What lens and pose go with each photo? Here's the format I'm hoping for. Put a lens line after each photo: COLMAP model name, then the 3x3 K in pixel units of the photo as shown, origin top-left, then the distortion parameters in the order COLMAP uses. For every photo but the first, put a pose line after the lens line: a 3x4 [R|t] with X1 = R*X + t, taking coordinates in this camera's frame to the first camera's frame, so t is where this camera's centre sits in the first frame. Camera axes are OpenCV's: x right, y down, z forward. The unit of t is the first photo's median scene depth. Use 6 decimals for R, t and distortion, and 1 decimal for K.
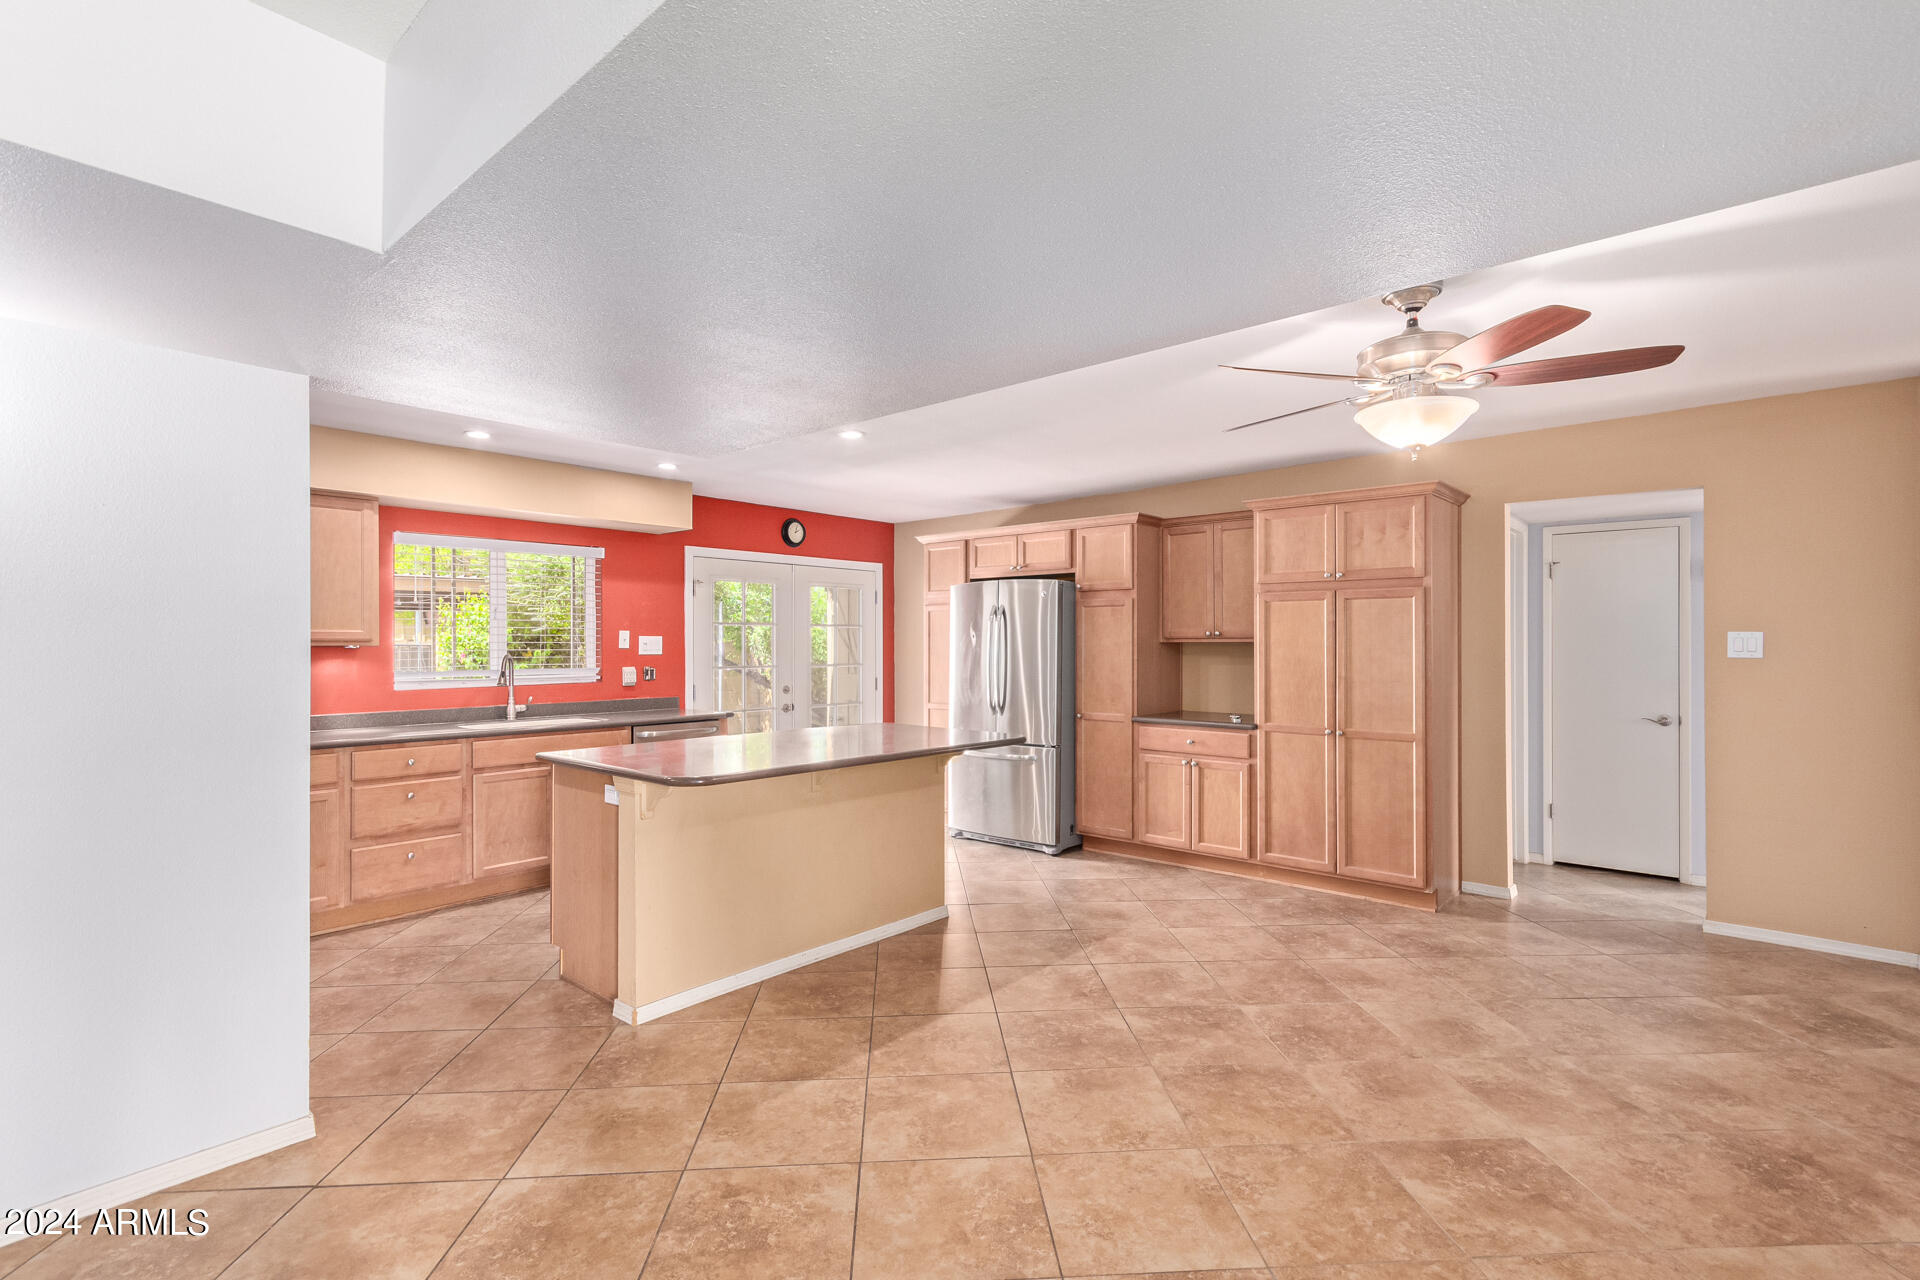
lens RADIAL K [[892.5, 0, 960.0], [0, 892.5, 640.0], [0, 0, 1]] dist [0.001826, 0.000278]
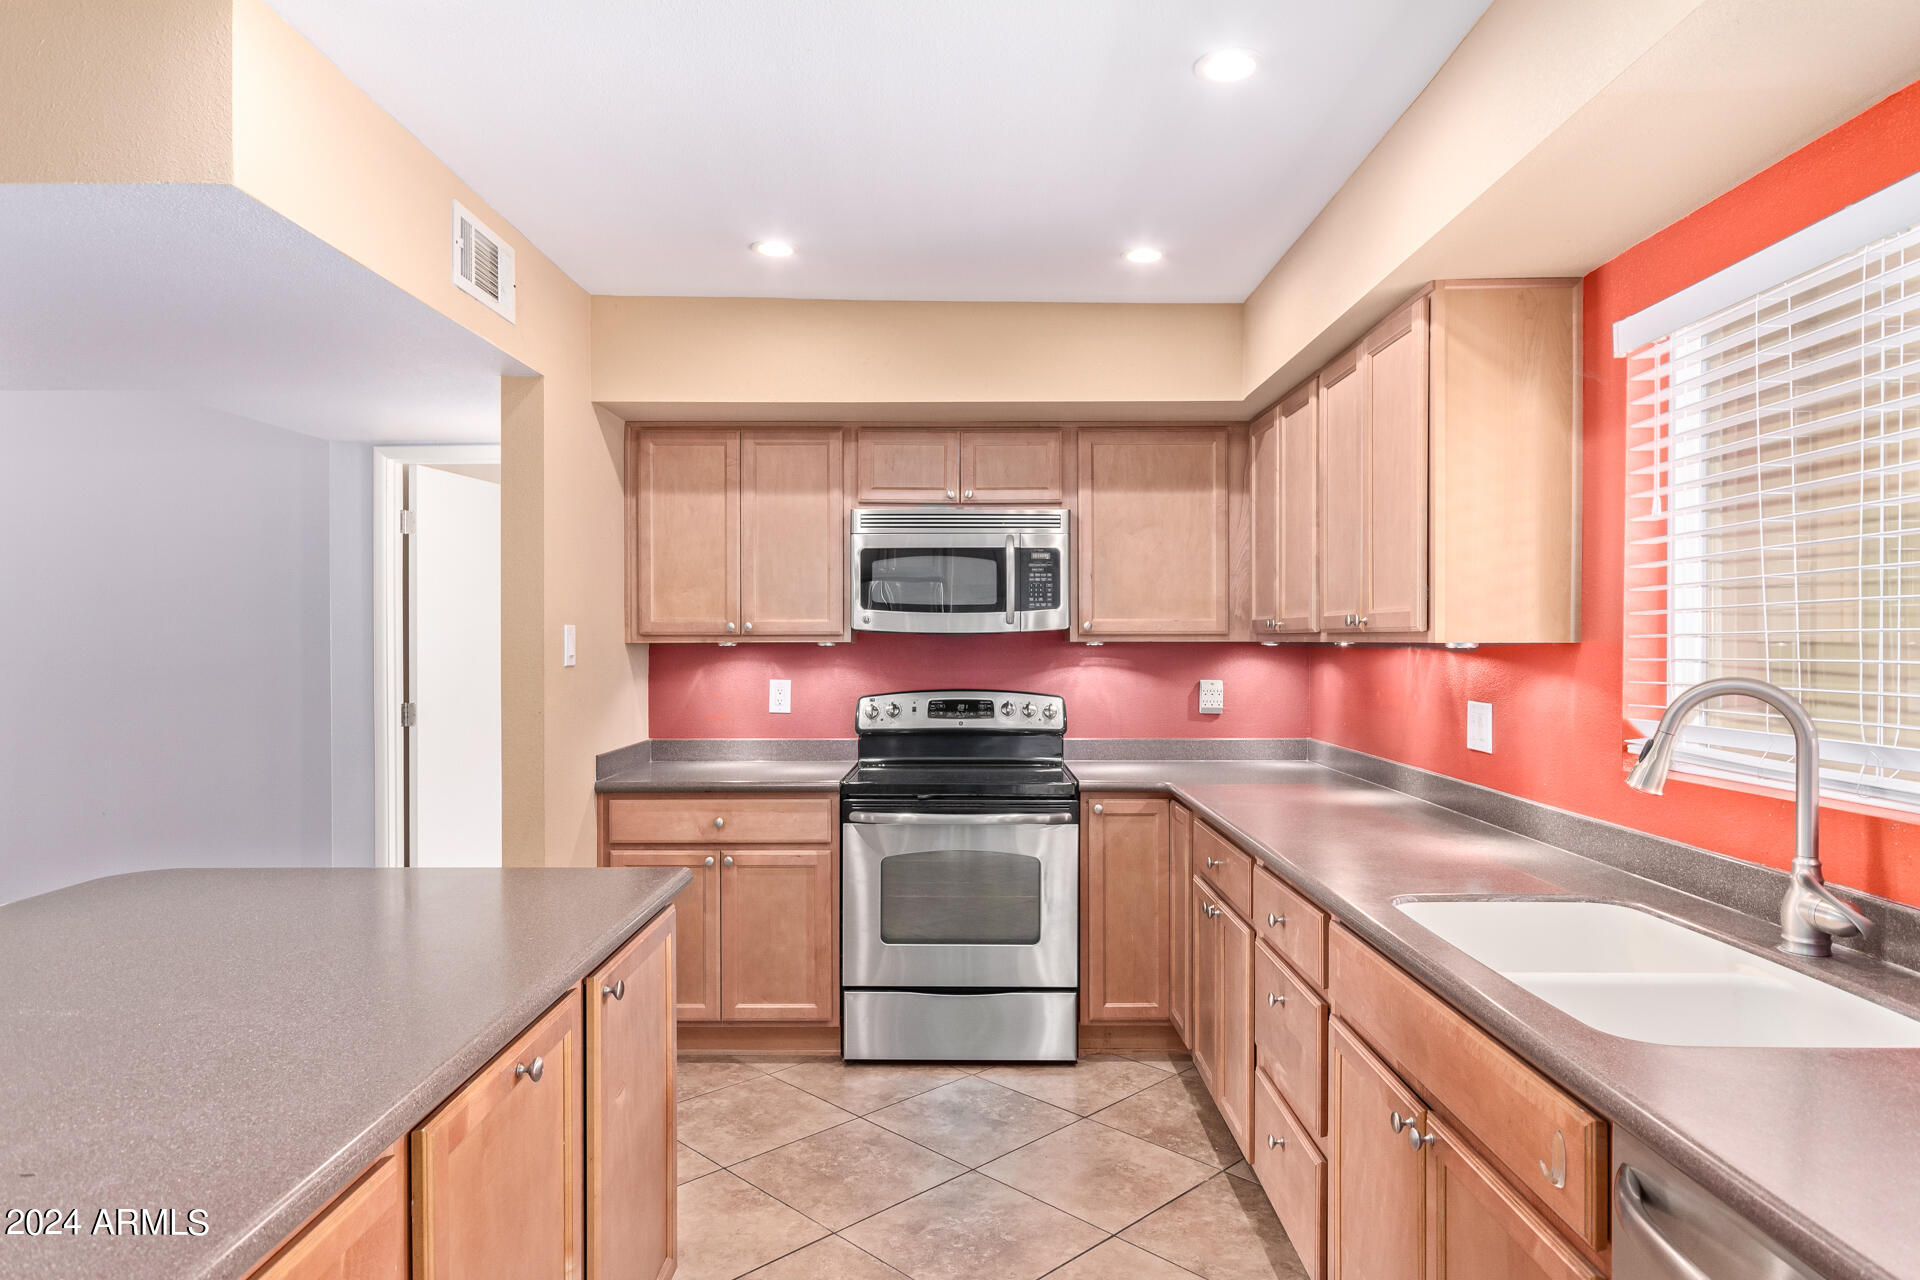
lens RADIAL K [[1135.6, 0, 960.0], [0, 1135.6, 640.0], [0, 0, 1]] dist [-0.000580, -0.000863]
pose [[-0.754560, 0.005880, -0.656204, -0.128259], [0.007255, 0.999973, 0.000618, 0.001943], [0.656190, -0.004295, -0.754583, 1.091056]]
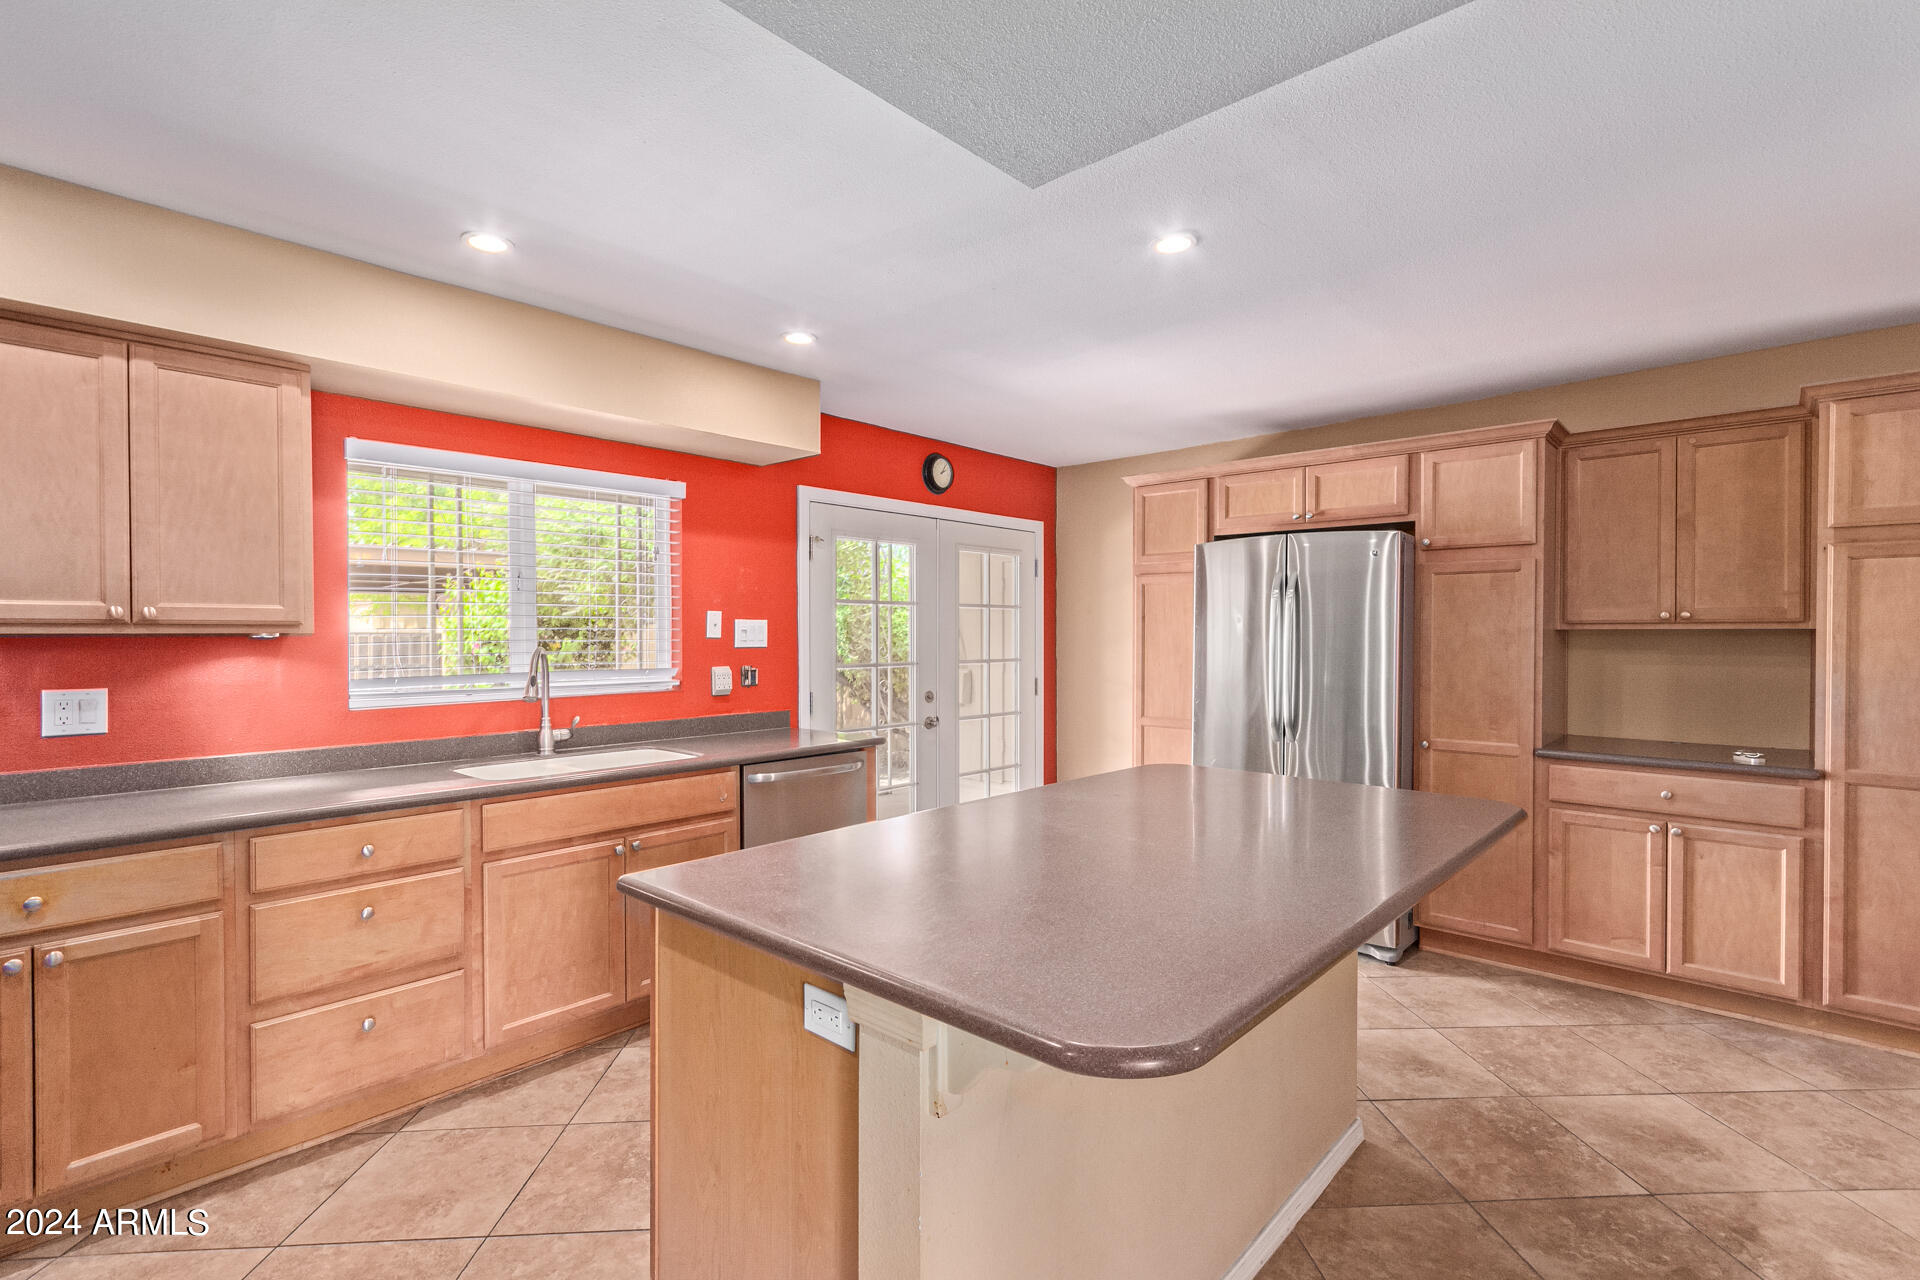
lens RADIAL K [[892.5, 0, 960.0], [0, 892.5, 640.0], [0, 0, 1]] dist [0.001826, 0.000278]
pose [[0.999858, 0.000983, -0.016848, -0.208575], [-0.000760, 0.999912, 0.013265, 0.002236], [0.016860, -0.013250, 0.999770, 0.393090]]
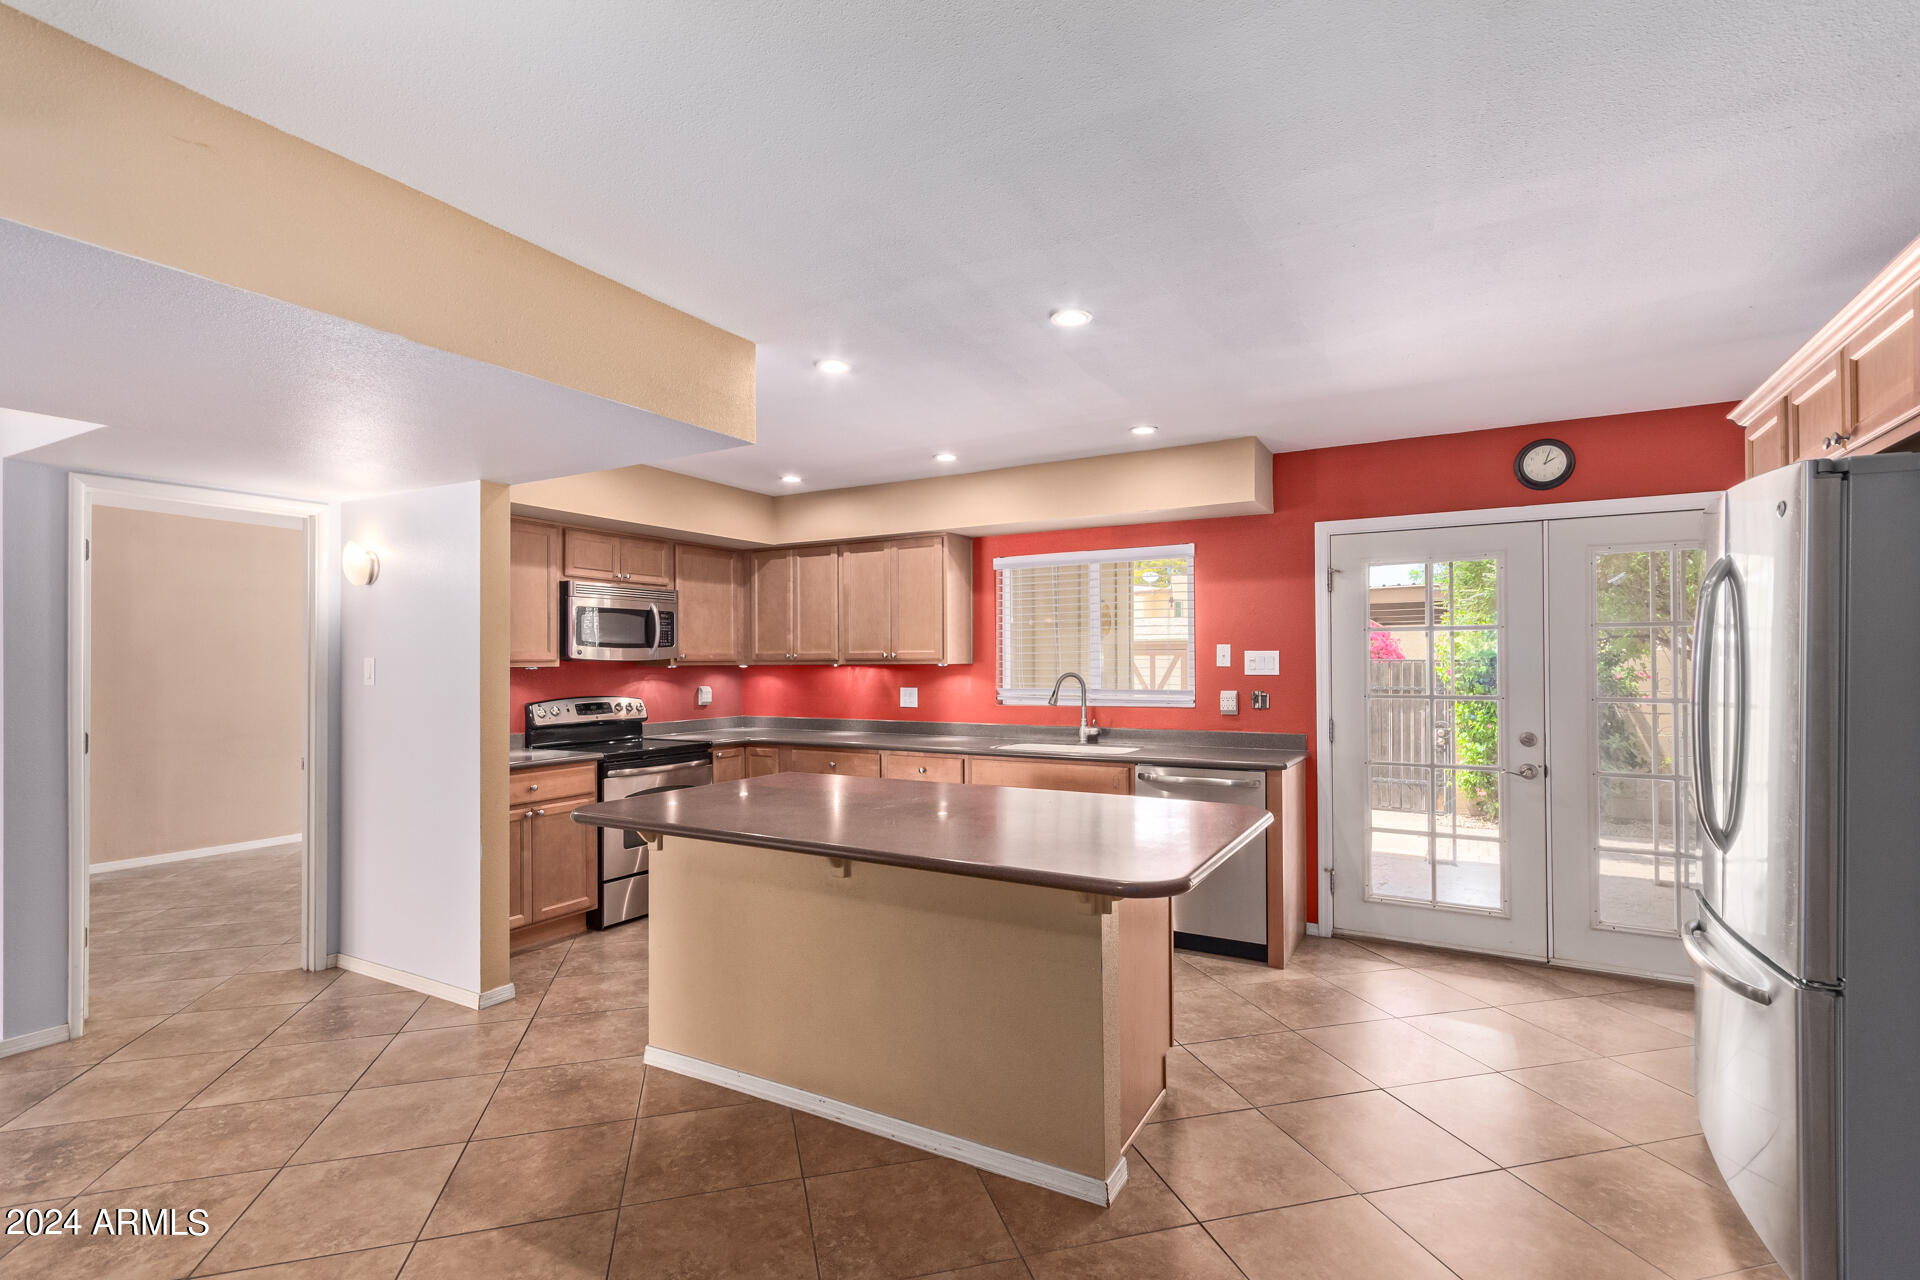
lens RADIAL K [[892.5, 0, 960.0], [0, 892.5, 640.0], [0, 0, 1]] dist [0.001826, 0.000278]
pose [[0.193956, -0.022395, -0.980755, 0.395813], [0.010360, 0.999730, -0.020779, -0.000366], [0.980956, -0.006130, 0.194136, 0.697051]]
